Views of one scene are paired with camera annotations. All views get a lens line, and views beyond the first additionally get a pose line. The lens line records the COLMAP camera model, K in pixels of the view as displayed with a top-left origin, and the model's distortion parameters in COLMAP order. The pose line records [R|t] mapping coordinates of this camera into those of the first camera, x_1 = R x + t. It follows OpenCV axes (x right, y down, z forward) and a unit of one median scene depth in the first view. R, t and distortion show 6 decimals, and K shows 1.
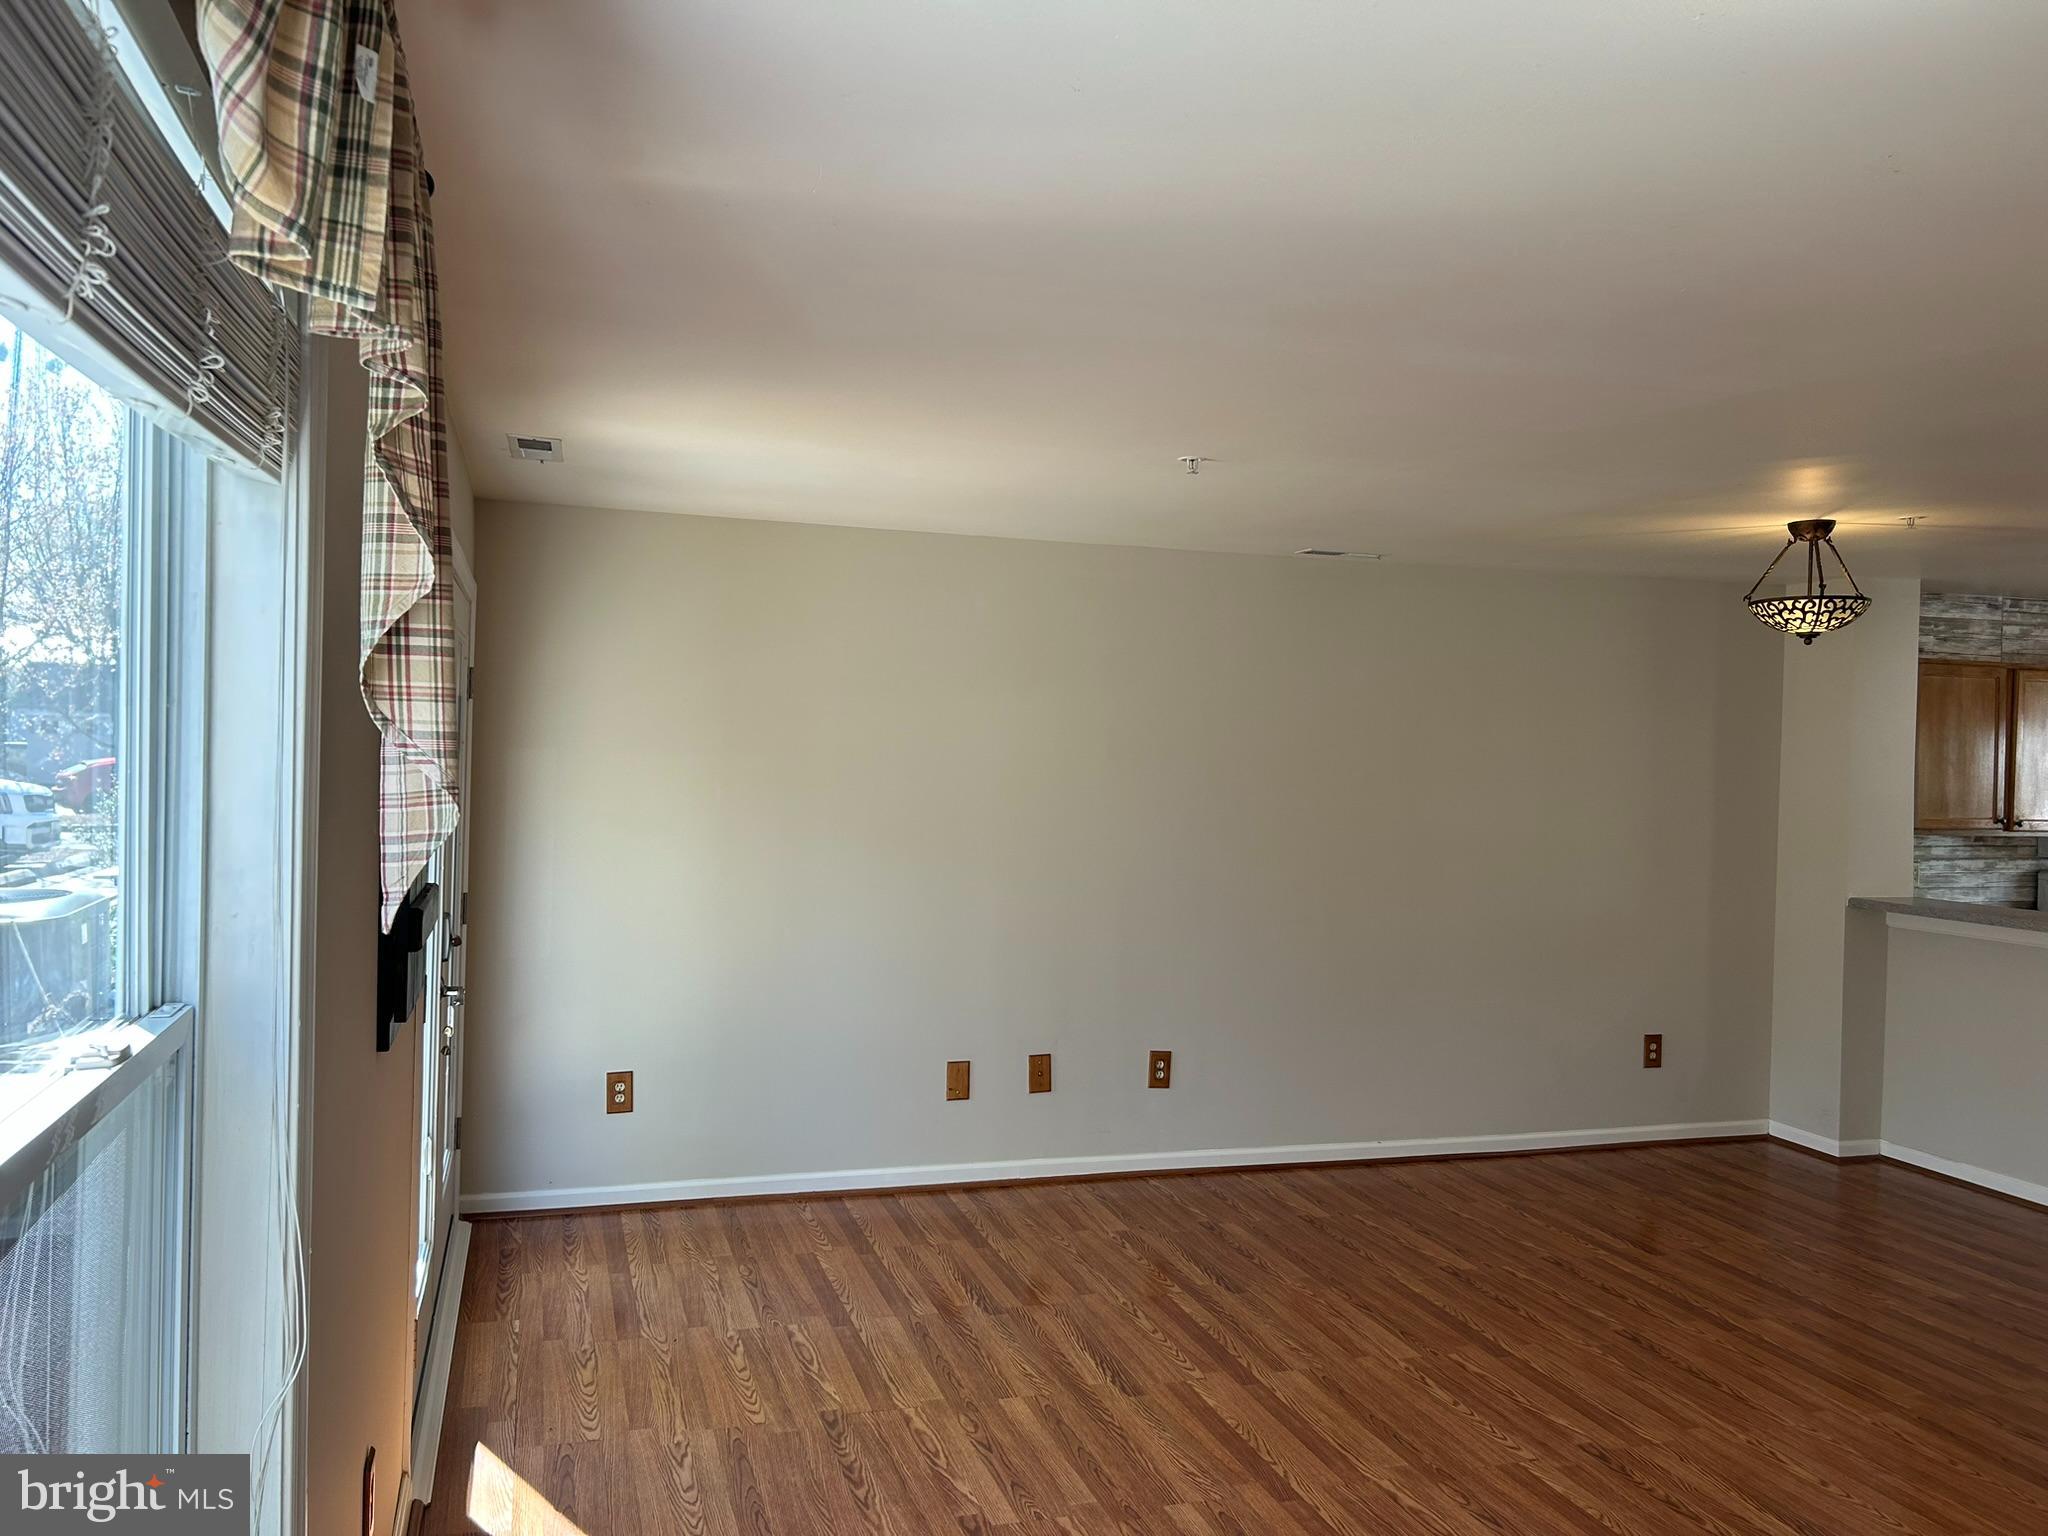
lens RADIAL K [[1539.0, 0, 1017.7], [0, 1539.0, 776.9], [0, 0, 1]] dist [0.025842, -0.007756]
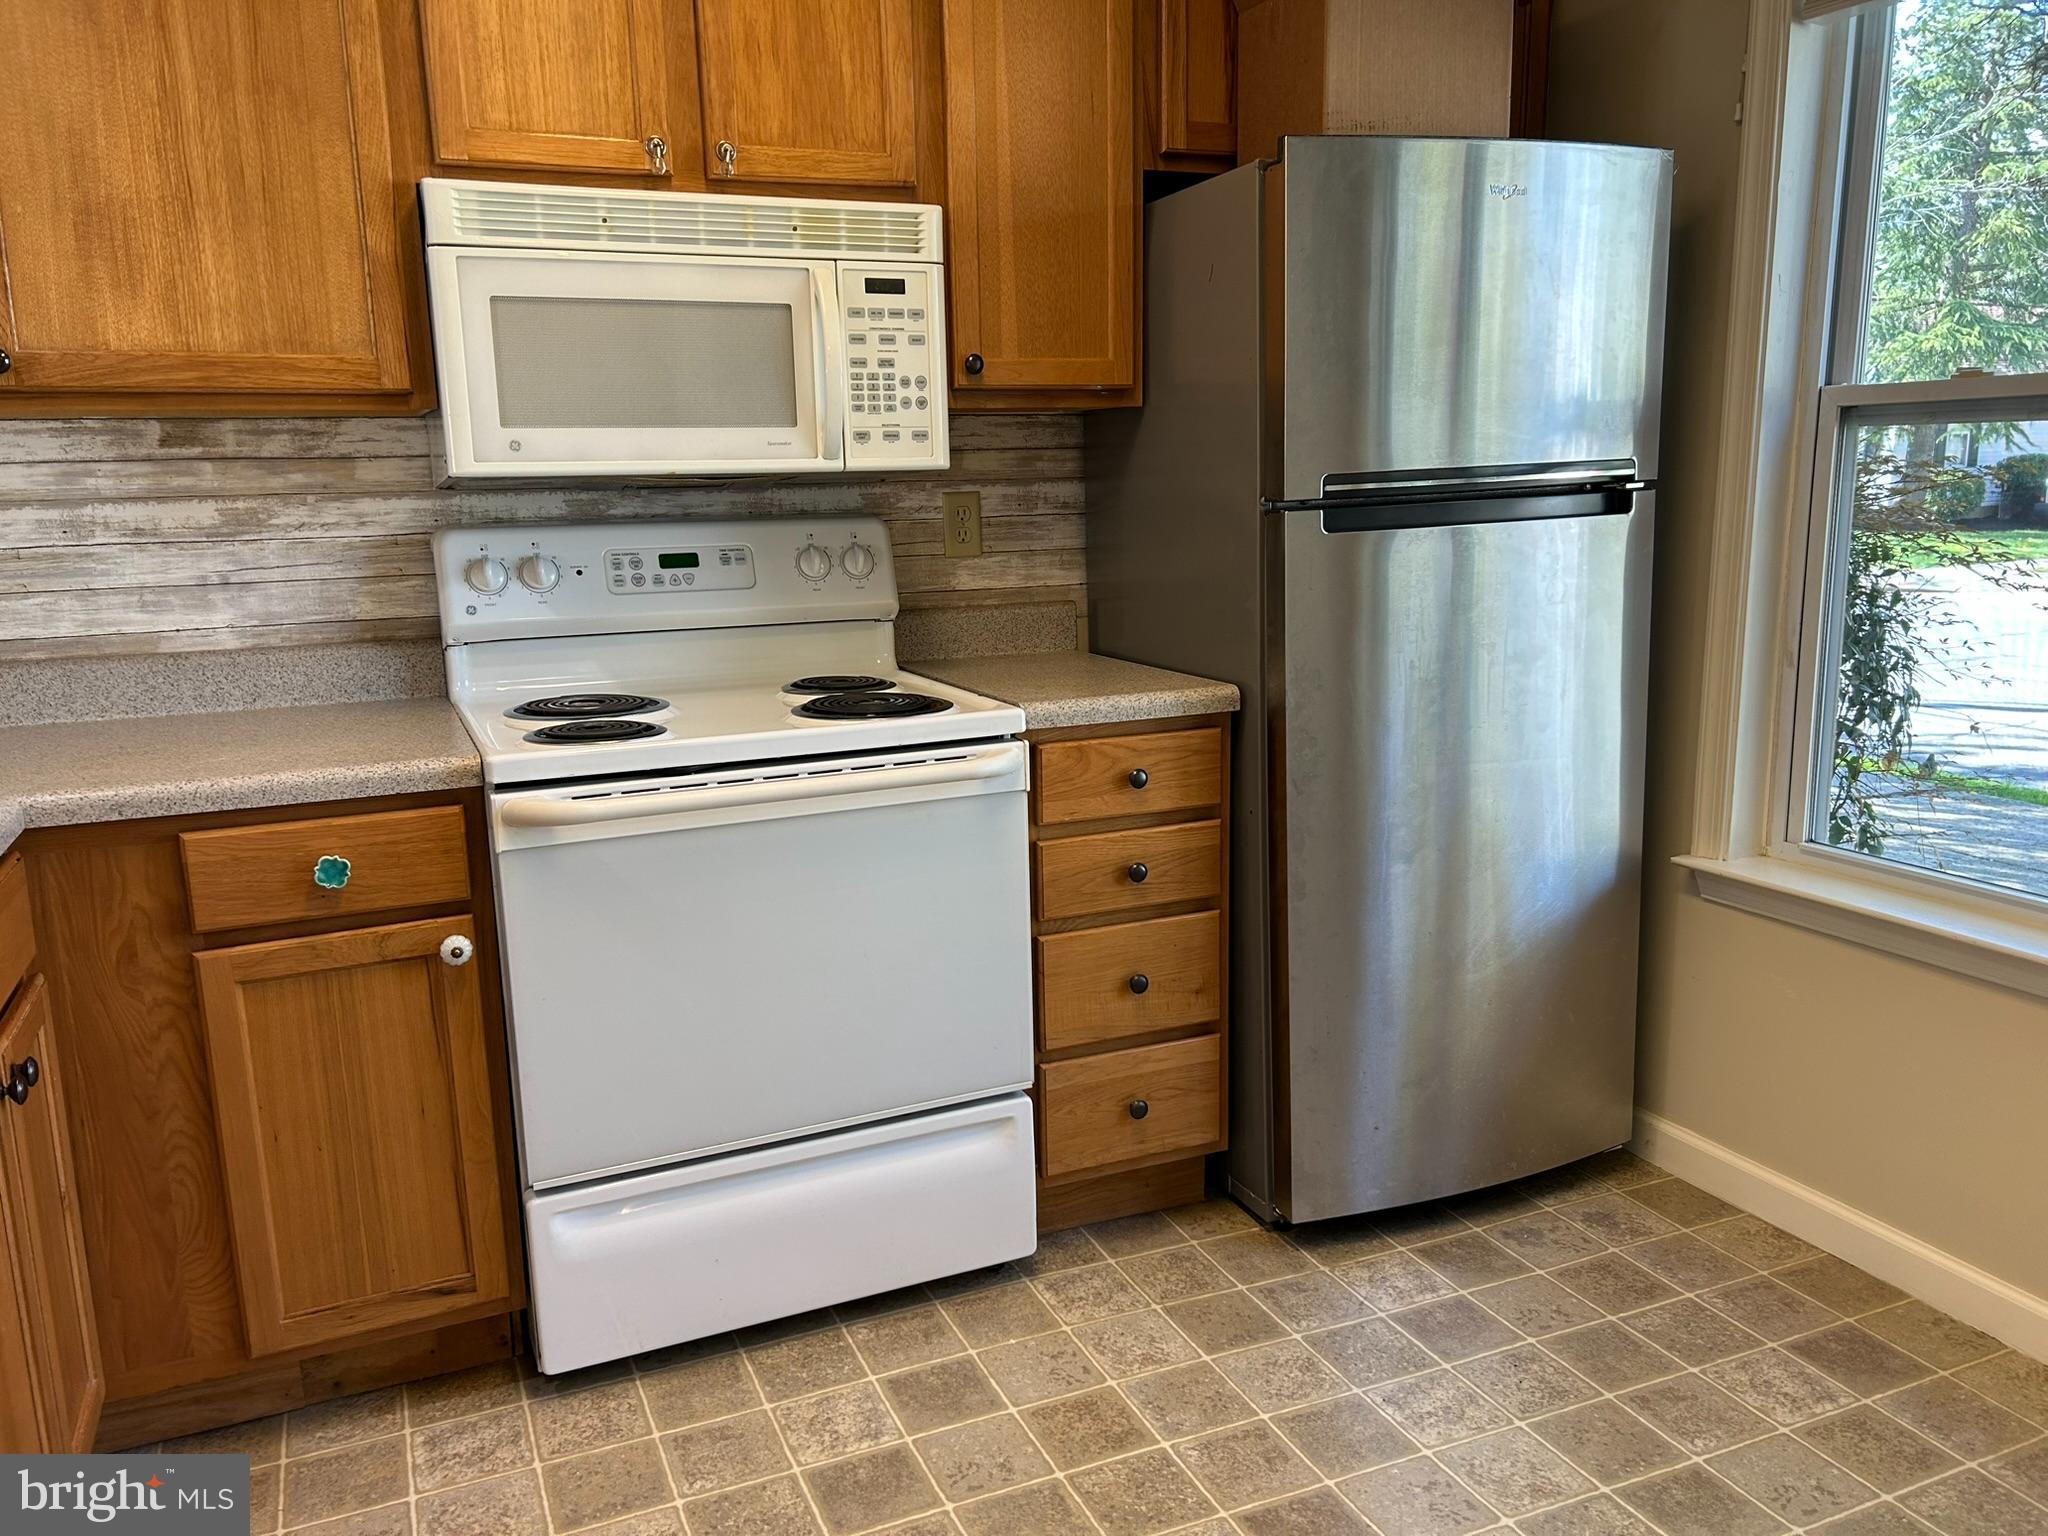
lens RADIAL K [[1539.0, 0, 1017.7], [0, 1539.0, 776.9], [0, 0, 1]] dist [0.025842, -0.007756]
pose [[0.994068, -0.062496, 0.089016, 1.276132], [0.045845, 0.982938, 0.178130, 0.101041], [-0.098629, -0.172993, 0.979972, 1.084204]]
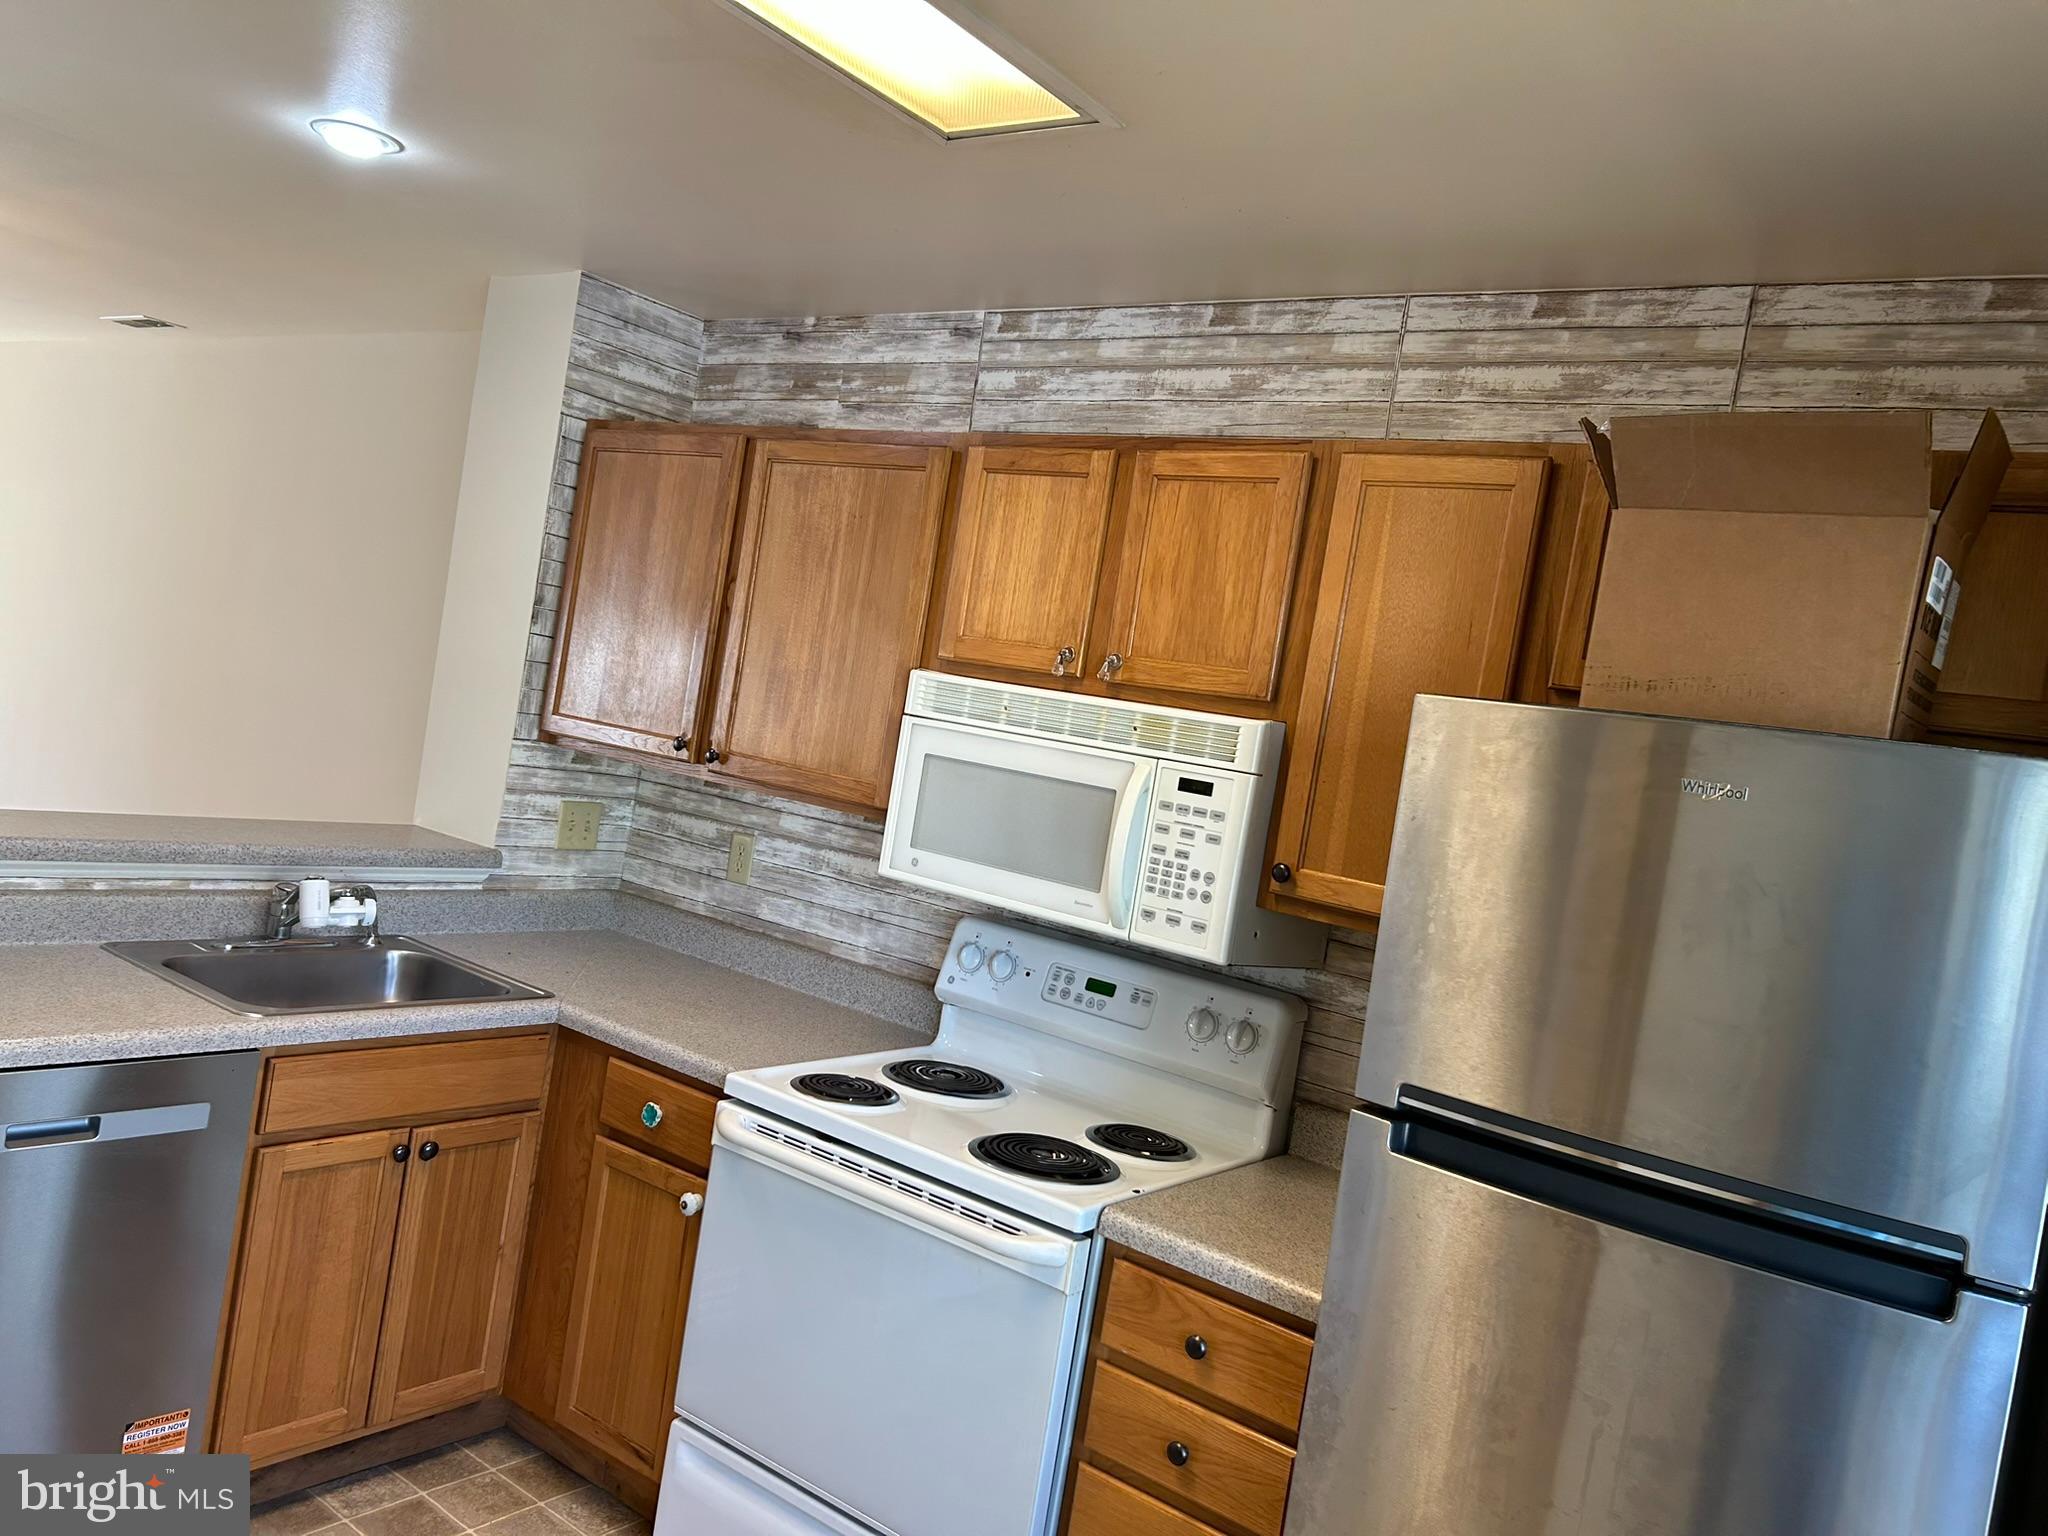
lens RADIAL K [[1553.7, 0, 1001.9], [0, 1553.7, 771.6], [0, 0, 1]] dist [0.112956, -0.162455]
pose [[0.574372, 0.102733, -0.812122, 1.730197], [-0.161215, 0.986860, 0.010818, 0.024270], [0.802562, 0.124713, 0.583387, 1.253986]]
